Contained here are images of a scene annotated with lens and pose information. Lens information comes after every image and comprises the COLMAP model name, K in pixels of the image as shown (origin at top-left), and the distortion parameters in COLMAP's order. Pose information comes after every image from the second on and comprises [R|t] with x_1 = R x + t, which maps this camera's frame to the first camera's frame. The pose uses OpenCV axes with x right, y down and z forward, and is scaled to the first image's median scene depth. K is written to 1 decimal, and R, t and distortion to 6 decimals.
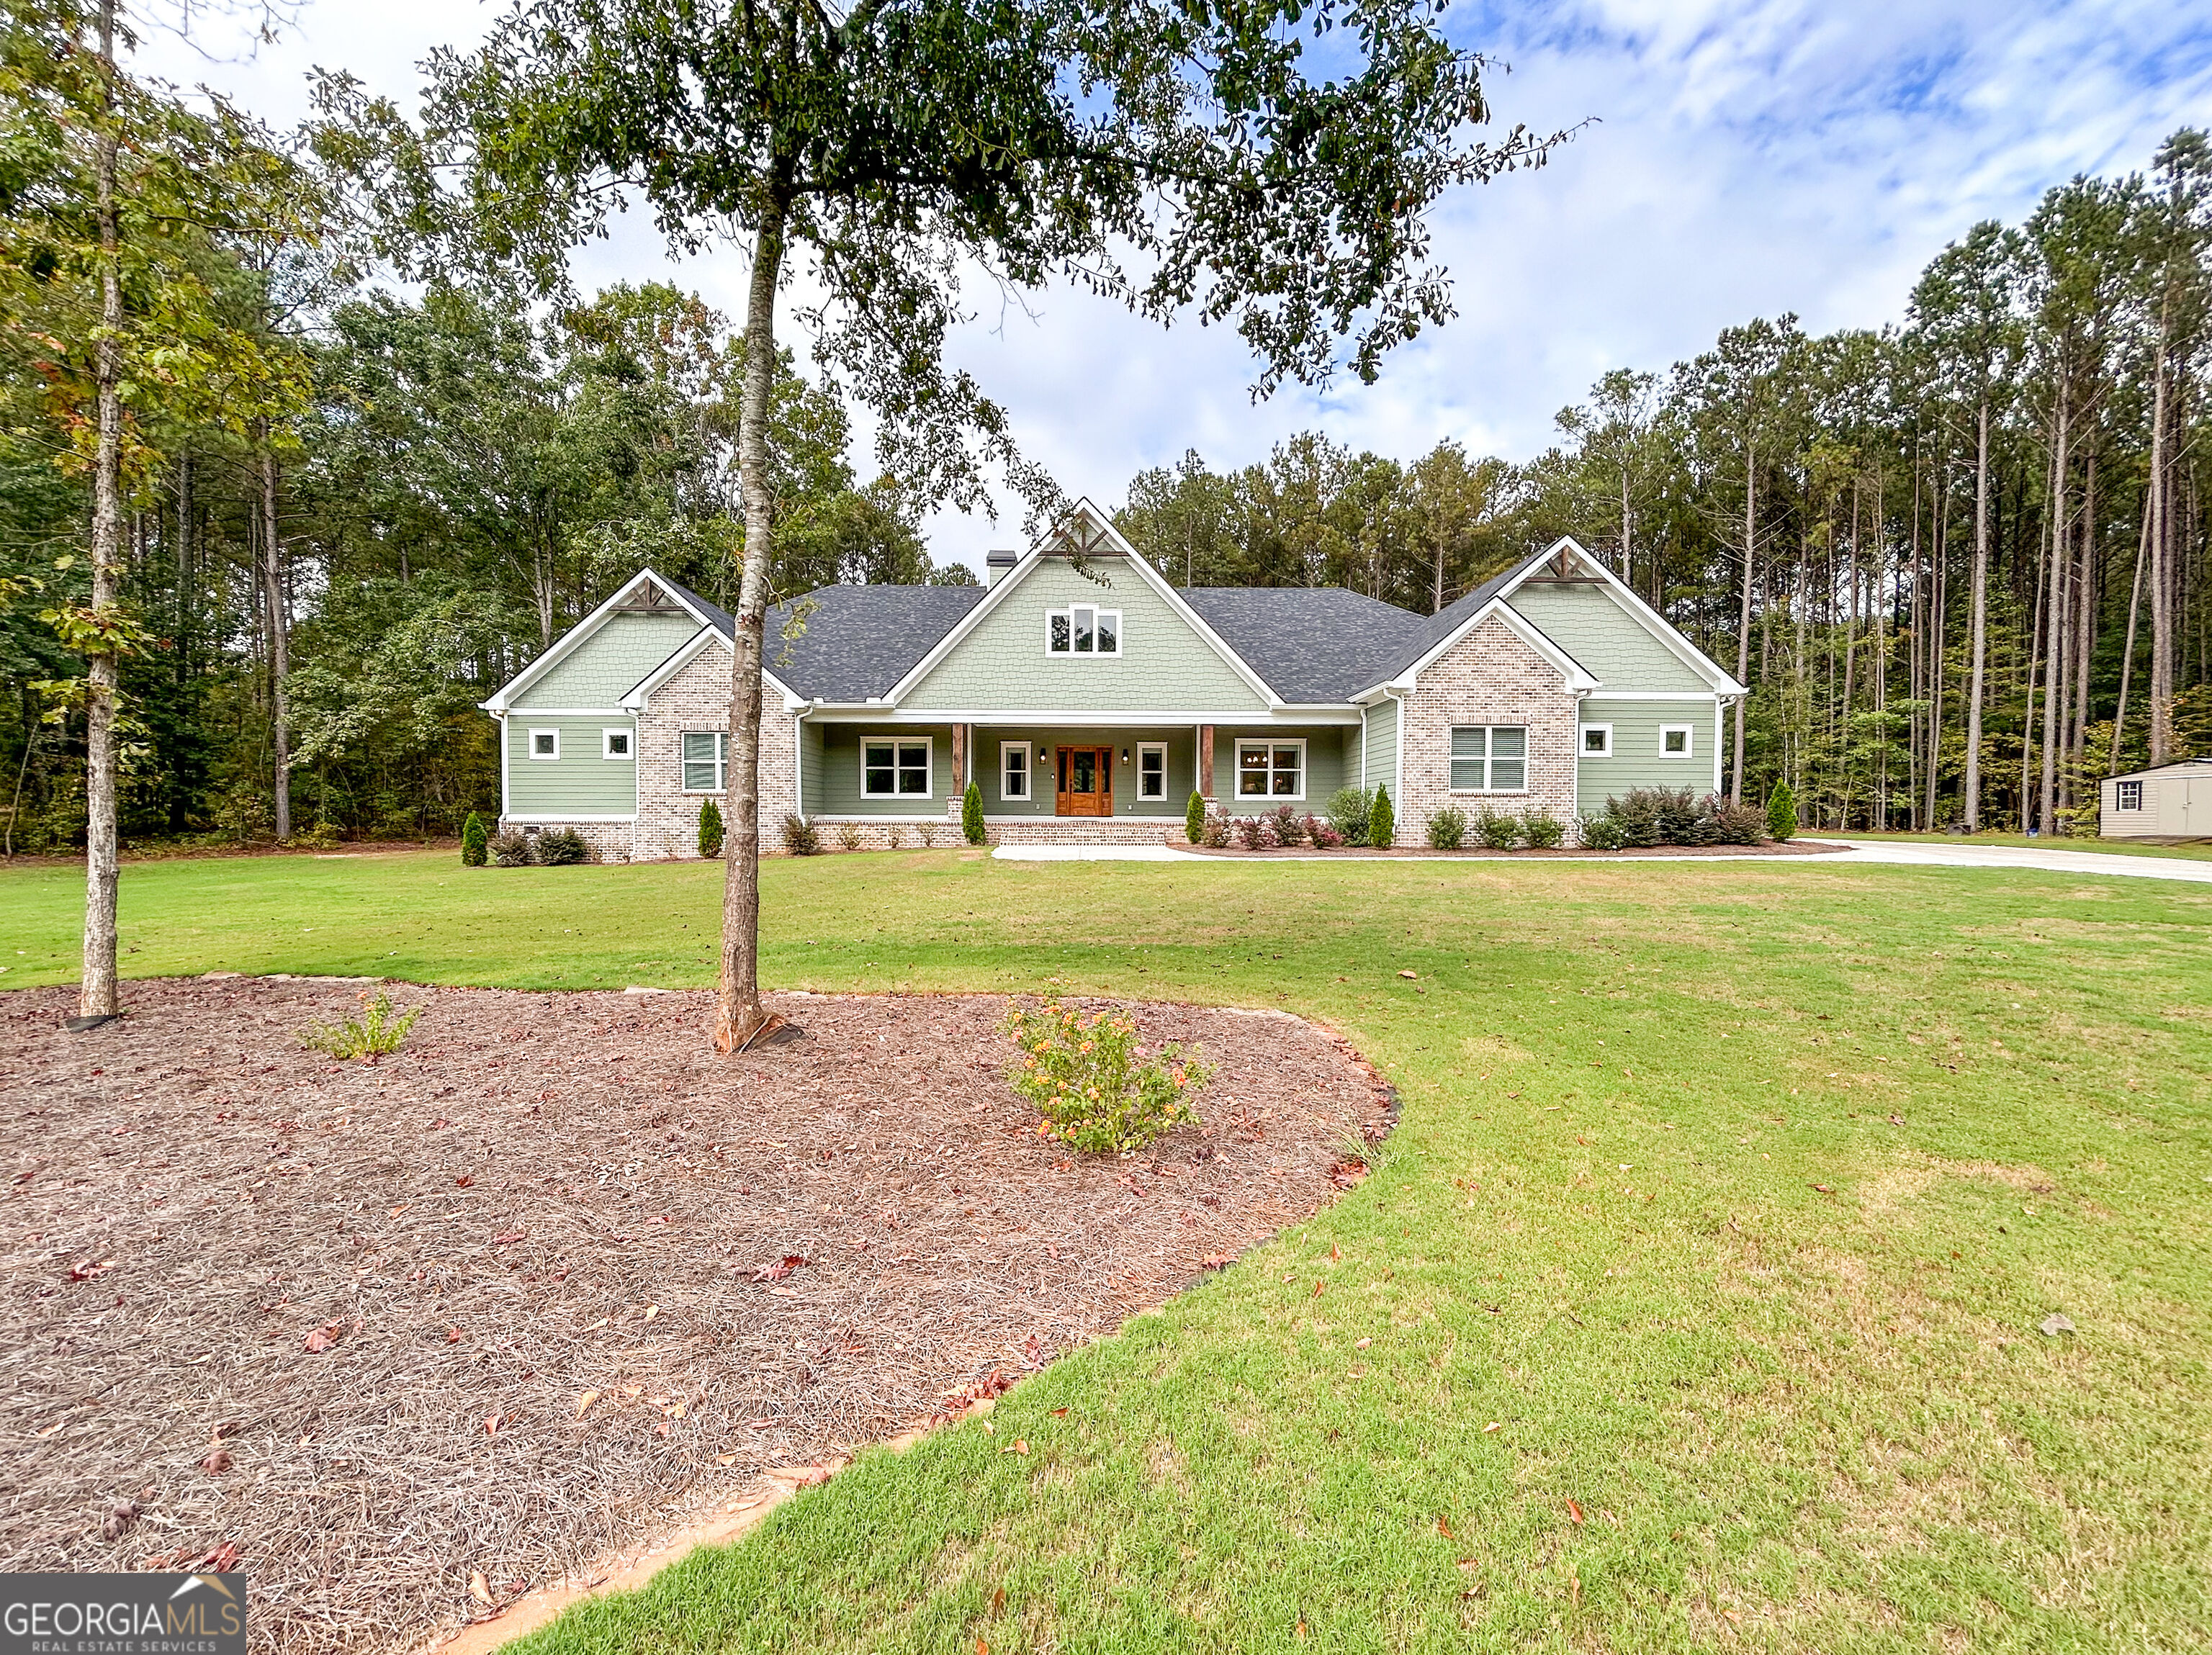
lens RADIAL K [[885.3, 0, 1114.5], [0, 885.3, 834.3], [0, 0, 1]] dist [0.001813, 0.000337]
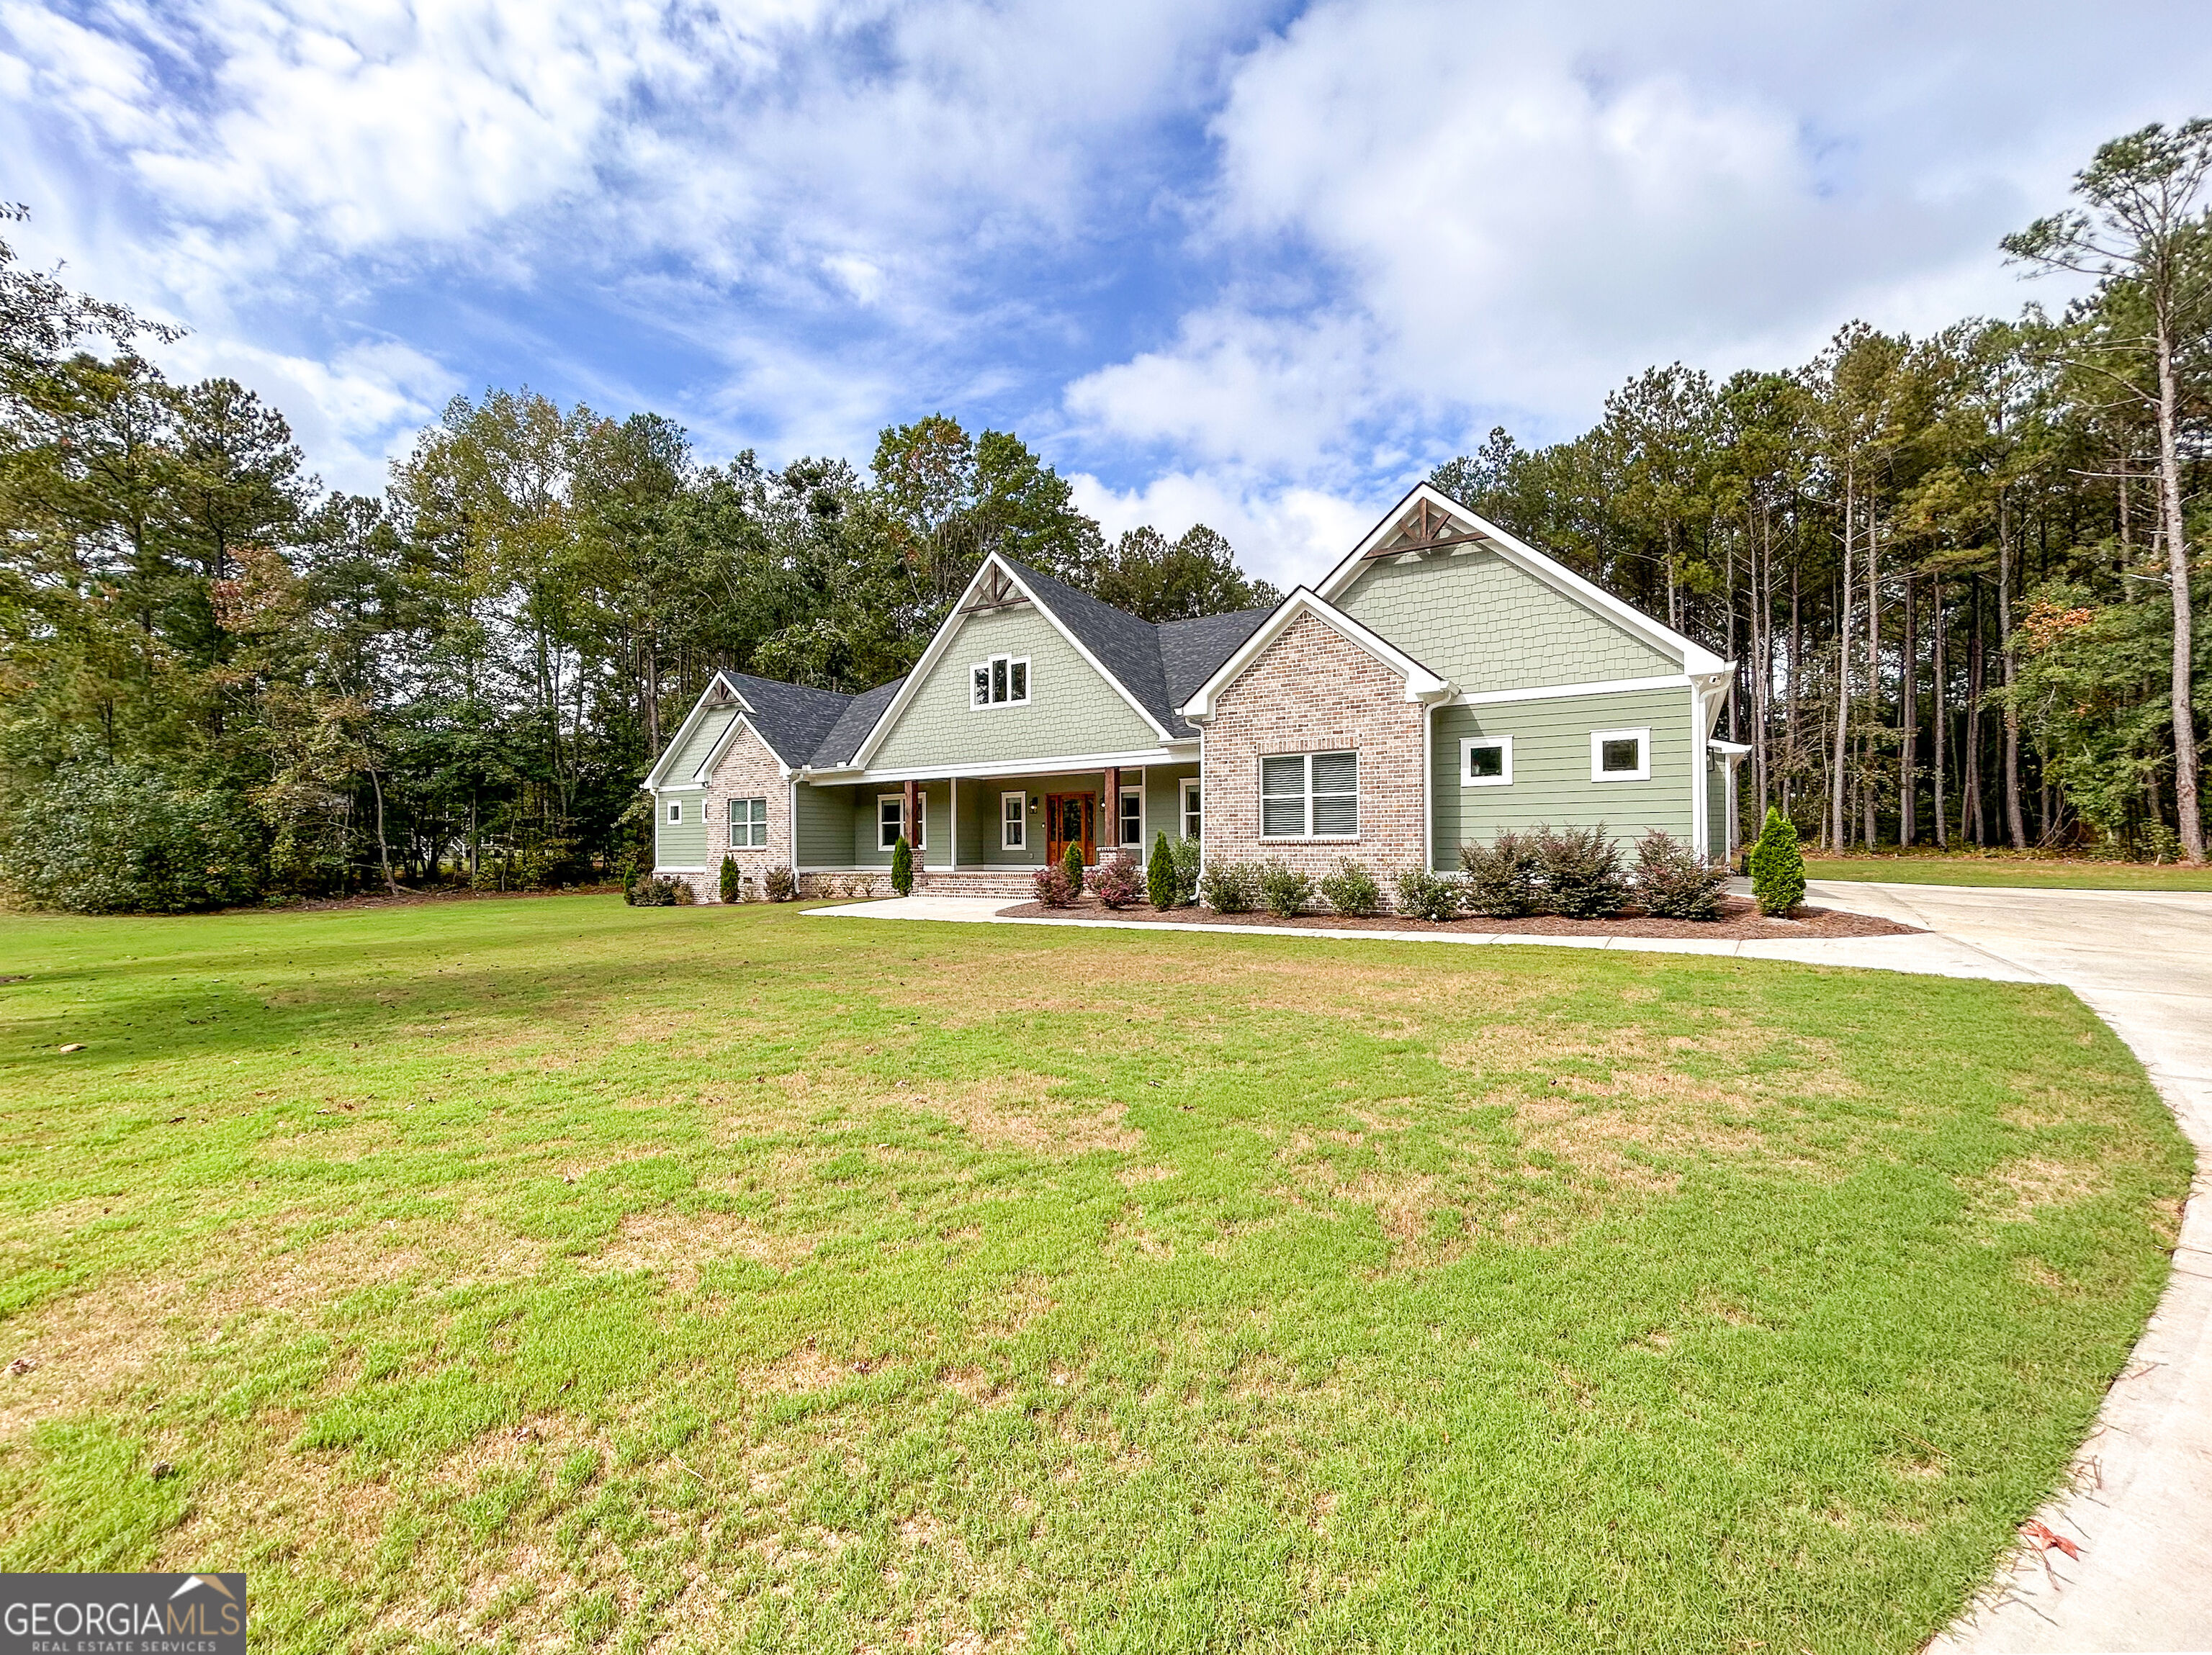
lens RADIAL K [[885.3, 0, 1111.0], [0, 885.3, 833.7], [0, 0, 1]] dist [0.001813, 0.000337]
pose [[0.846545, -0.019933, -0.531943, 0.624876], [-0.001145, 0.999228, -0.039267, -0.021069], [0.532315, 0.033850, 0.845869, 0.243042]]
